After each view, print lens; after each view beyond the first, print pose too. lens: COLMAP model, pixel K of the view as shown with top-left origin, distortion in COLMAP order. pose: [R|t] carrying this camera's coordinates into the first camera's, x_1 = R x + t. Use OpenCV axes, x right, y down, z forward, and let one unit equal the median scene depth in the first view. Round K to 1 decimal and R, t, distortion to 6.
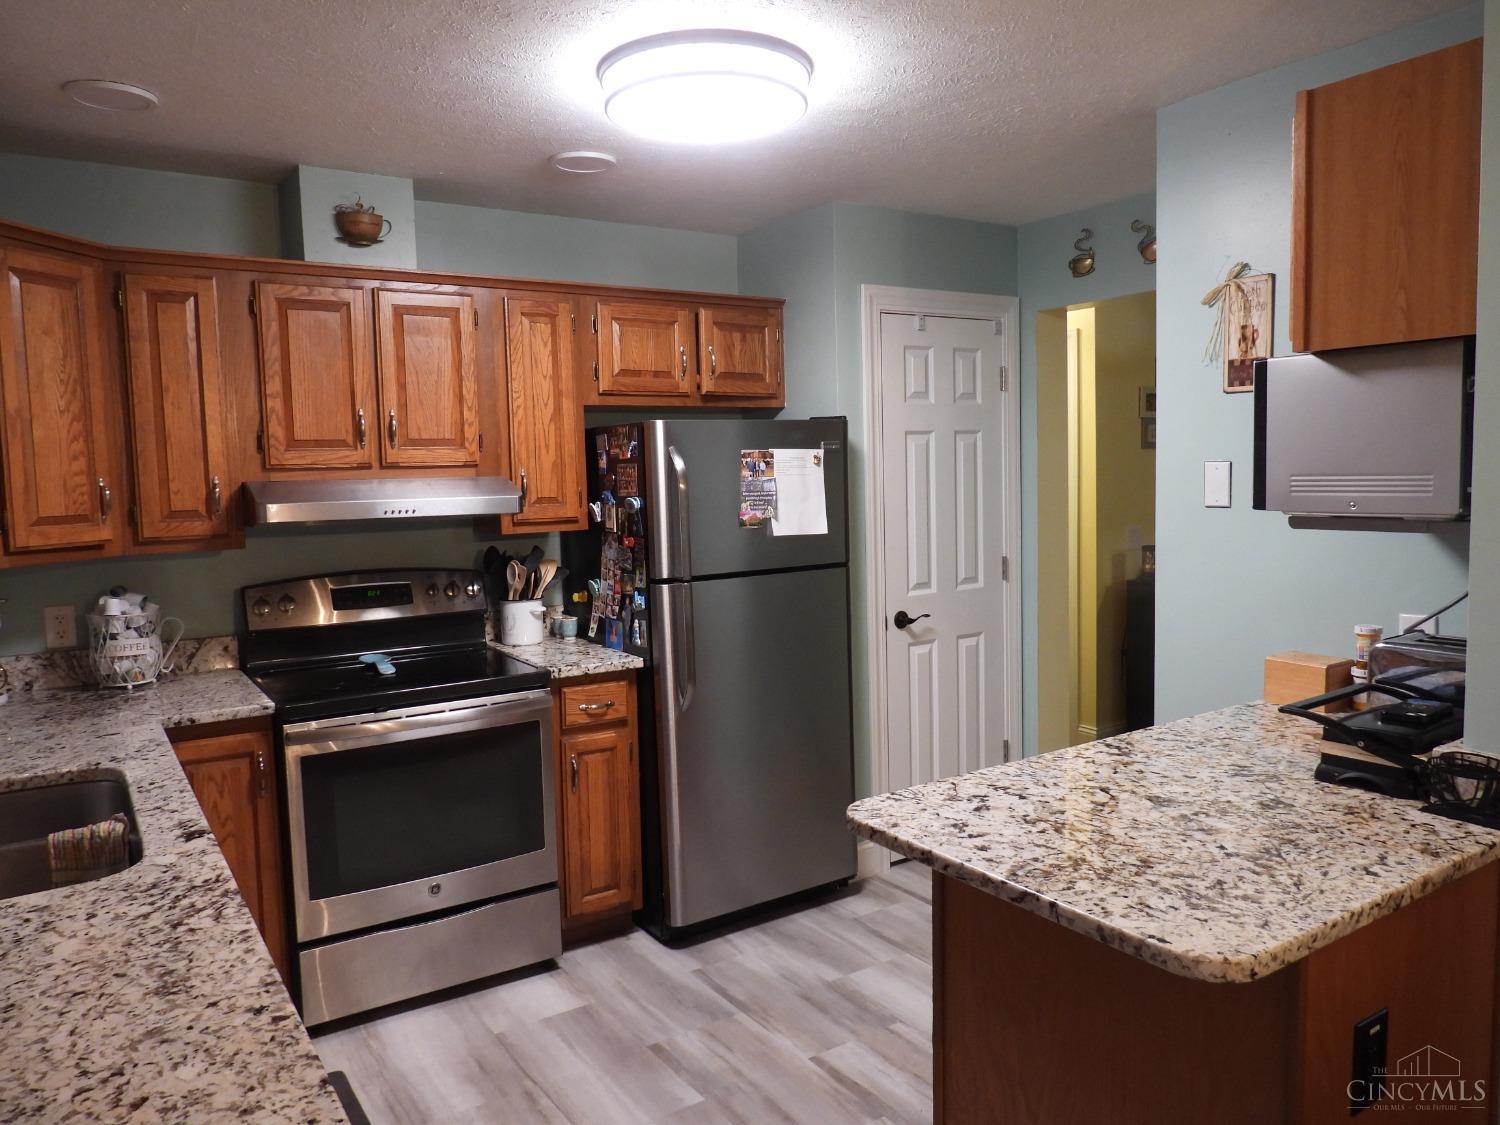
lens RADIAL K [[1059.3, 0, 748.2], [0, 1059.3, 567.1], [0, 0, 1]] dist [-0.035069, 0.011852]
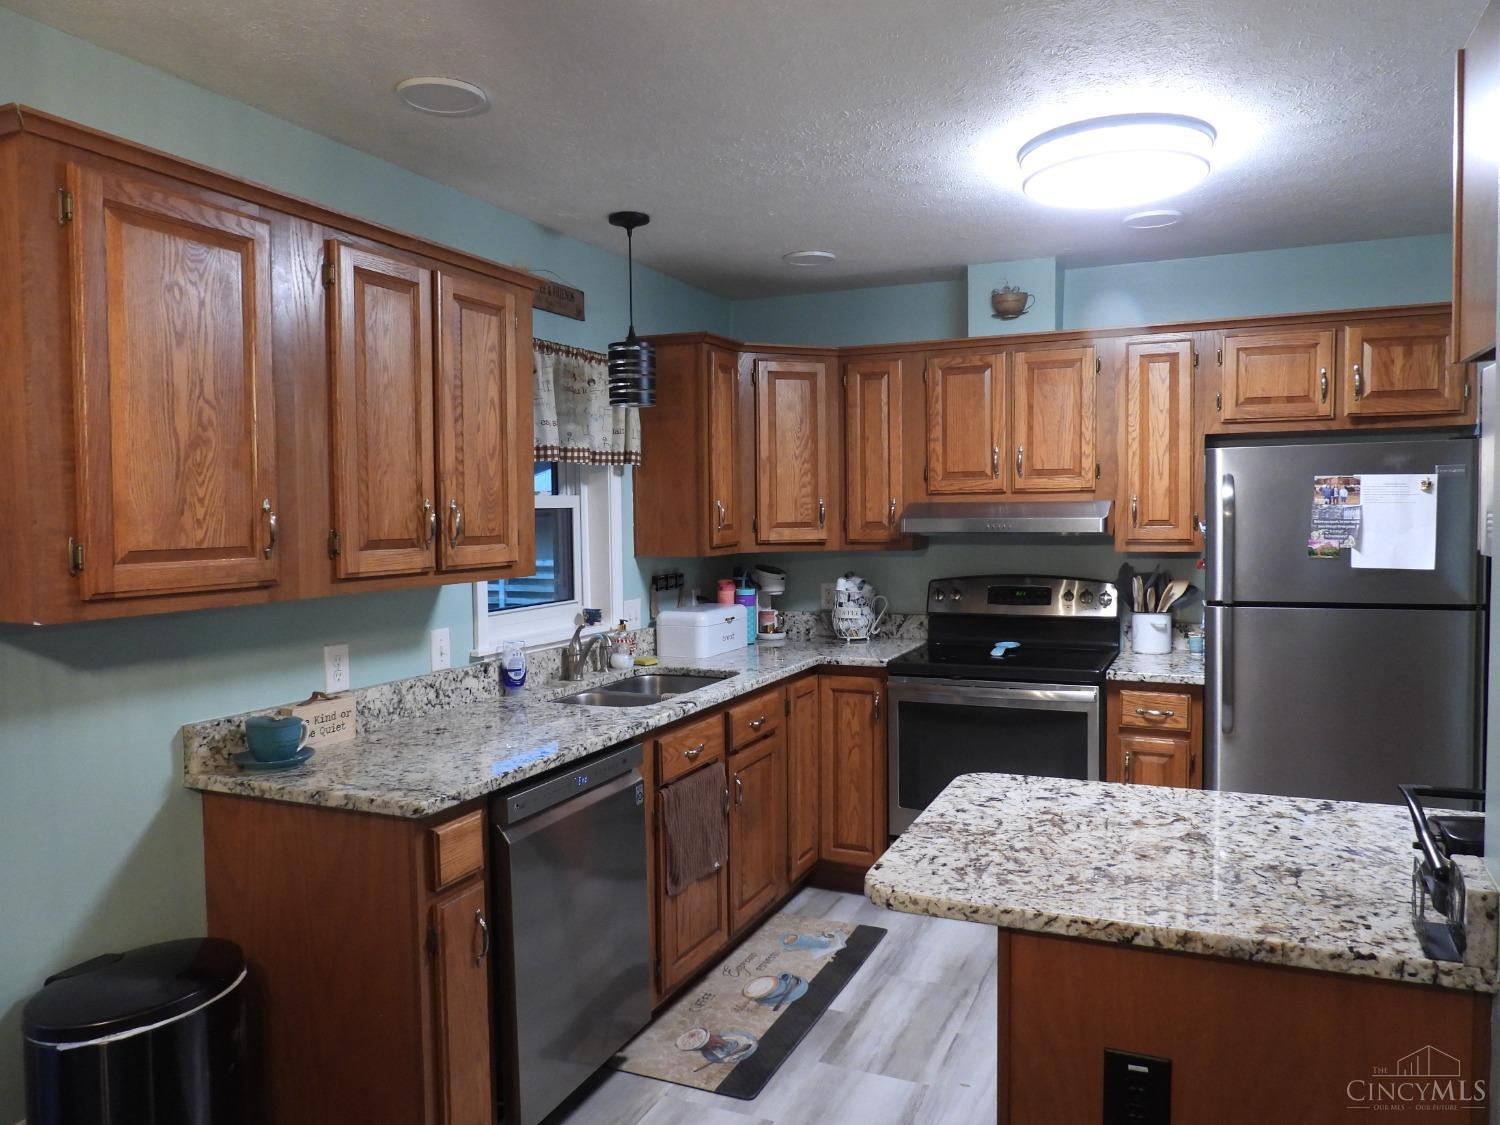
lens RADIAL K [[1059.3, 0, 749.2], [0, 1059.3, 556.2], [0, 0, 1]] dist [-0.035069, 0.011852]
pose [[0.544087, 0.053441, -0.837325, 0.586729], [-0.076001, 0.997006, 0.014247, -0.014081], [0.835579, 0.055886, 0.546520, 0.057941]]
